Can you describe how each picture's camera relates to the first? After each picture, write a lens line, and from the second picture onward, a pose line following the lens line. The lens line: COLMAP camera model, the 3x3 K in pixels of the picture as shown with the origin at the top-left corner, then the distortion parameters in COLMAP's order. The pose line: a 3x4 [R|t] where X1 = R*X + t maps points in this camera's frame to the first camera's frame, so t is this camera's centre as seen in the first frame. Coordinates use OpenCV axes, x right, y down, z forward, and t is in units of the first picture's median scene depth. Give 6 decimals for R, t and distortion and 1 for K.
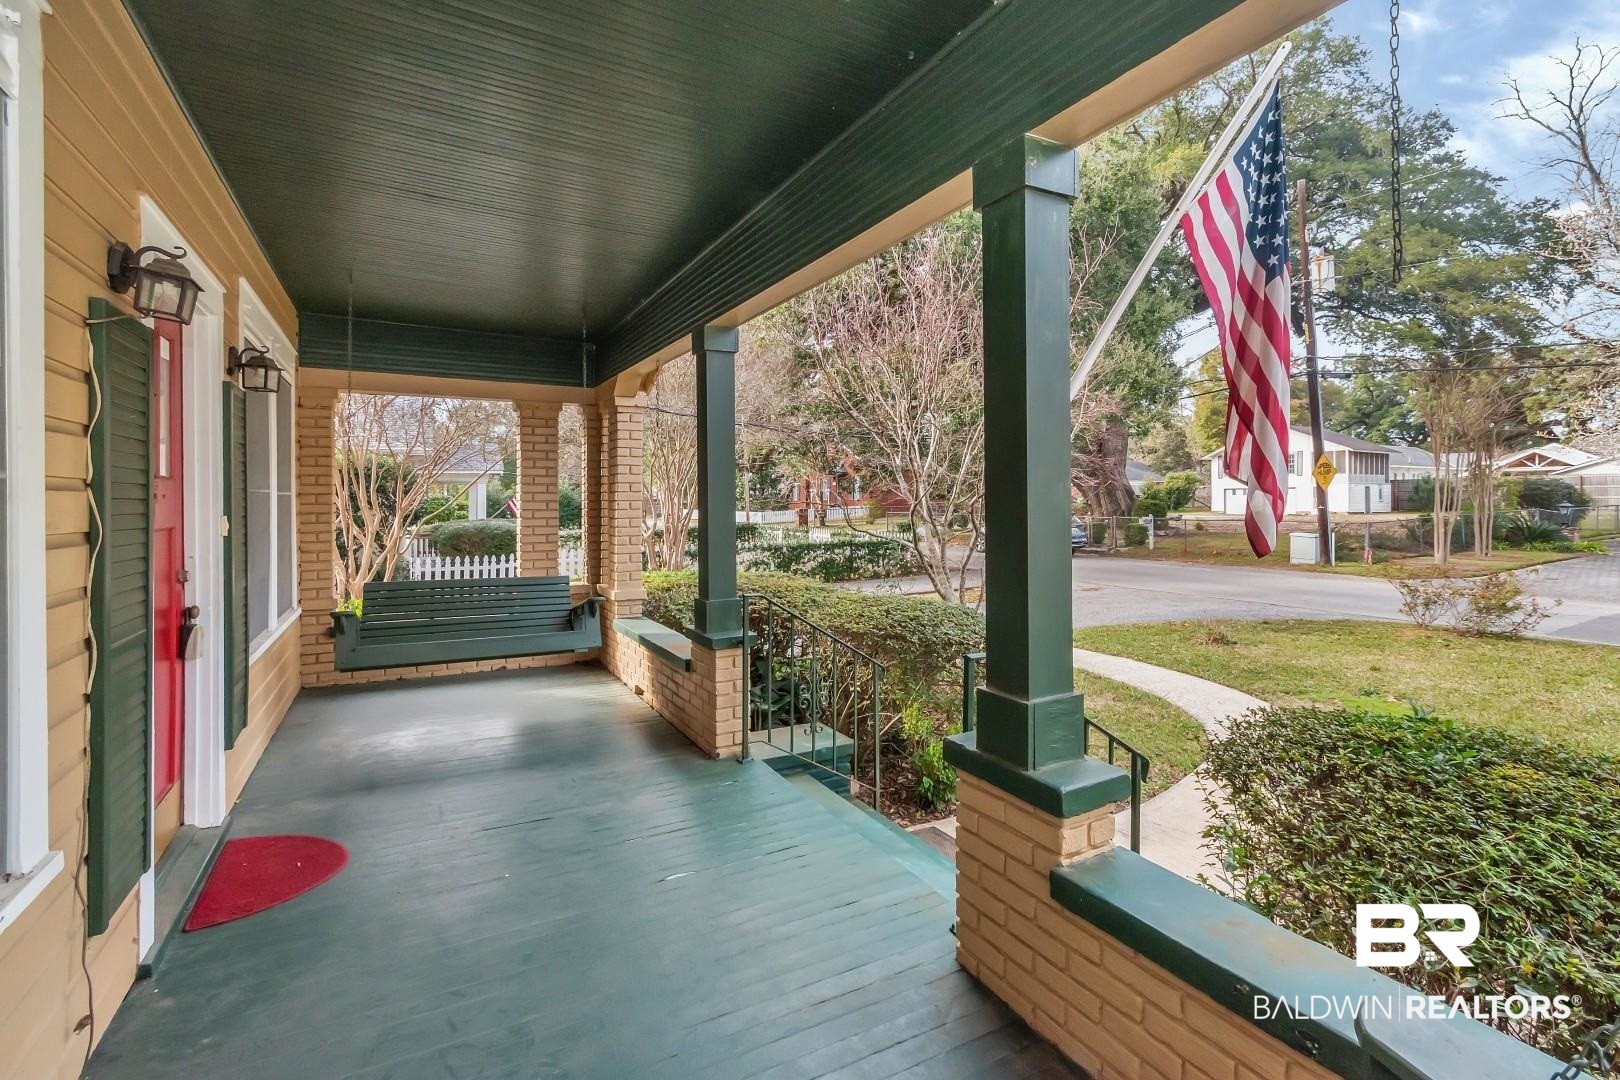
lens RADIAL K [[732.7, 0, 813.2], [0, 732.7, 501.7], [0, 0, 1]] dist [-0.000253, -0.000674]
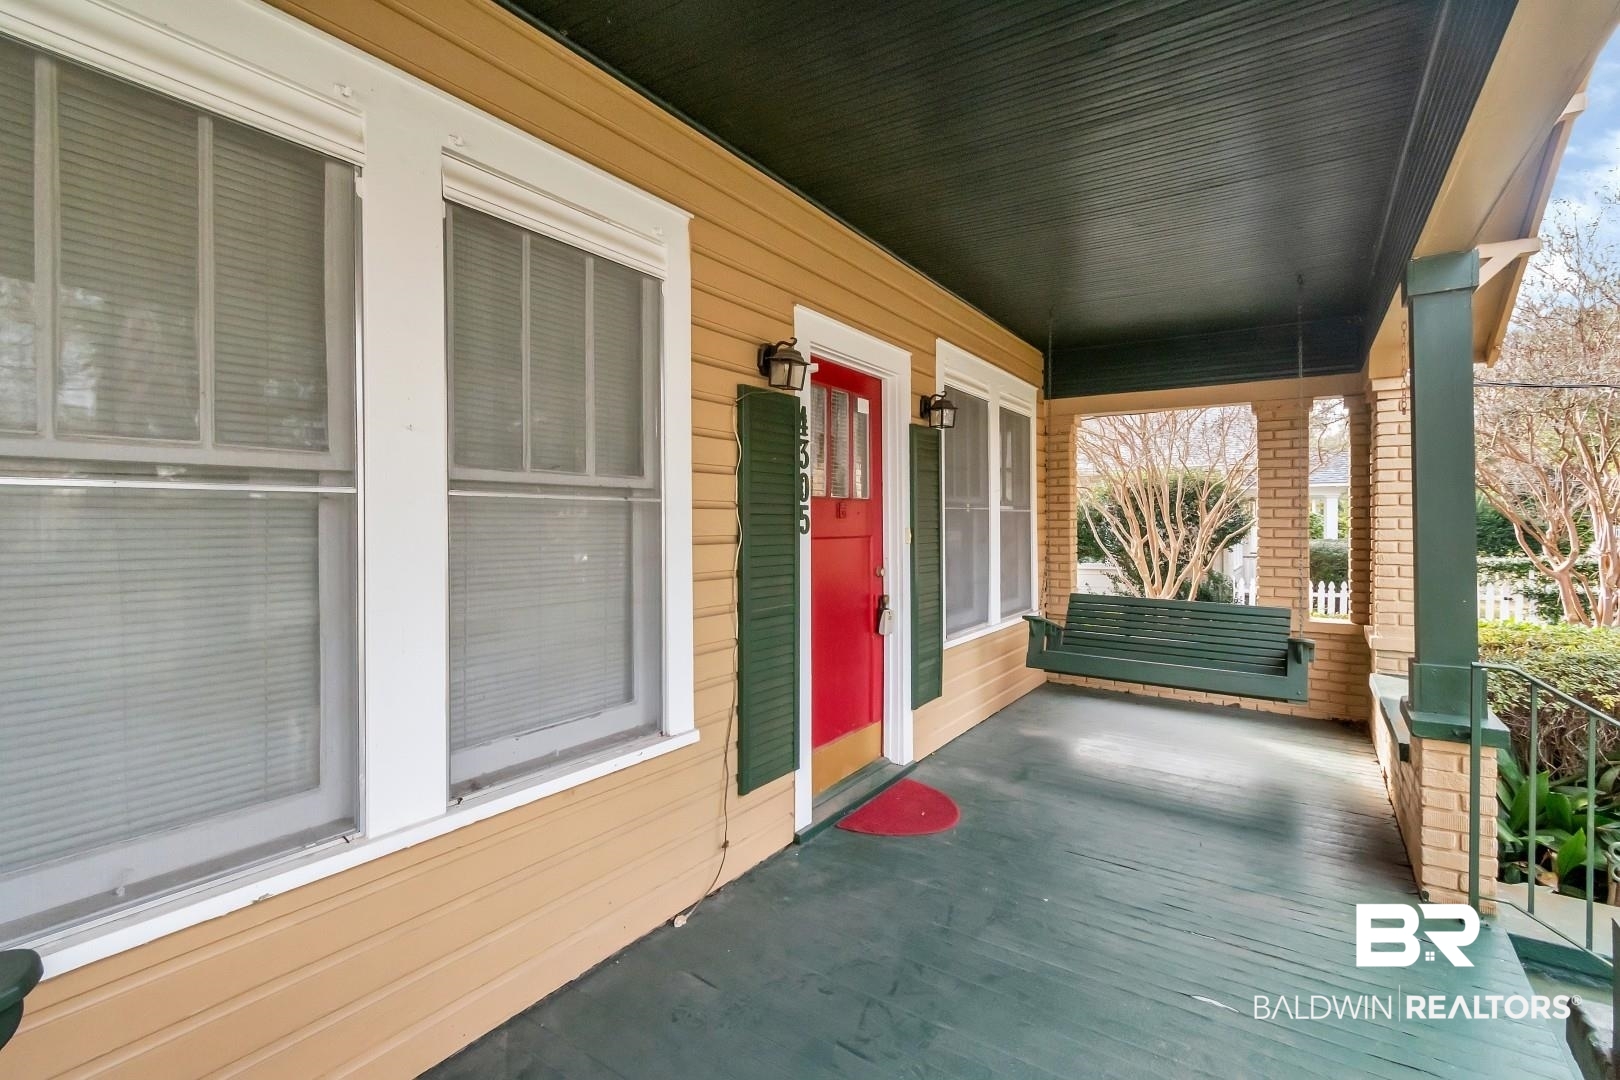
lens RADIAL K [[753.5, 0, 803.1], [0, 753.5, 511.2], [0, 0, 1]] dist [0.001970, -0.000026]
pose [[0.449936, -0.004484, -0.893050, 0.207250], [-0.004566, 0.999963, -0.007322, 0.000830], [0.893049, 0.007372, 0.449898, 0.158104]]
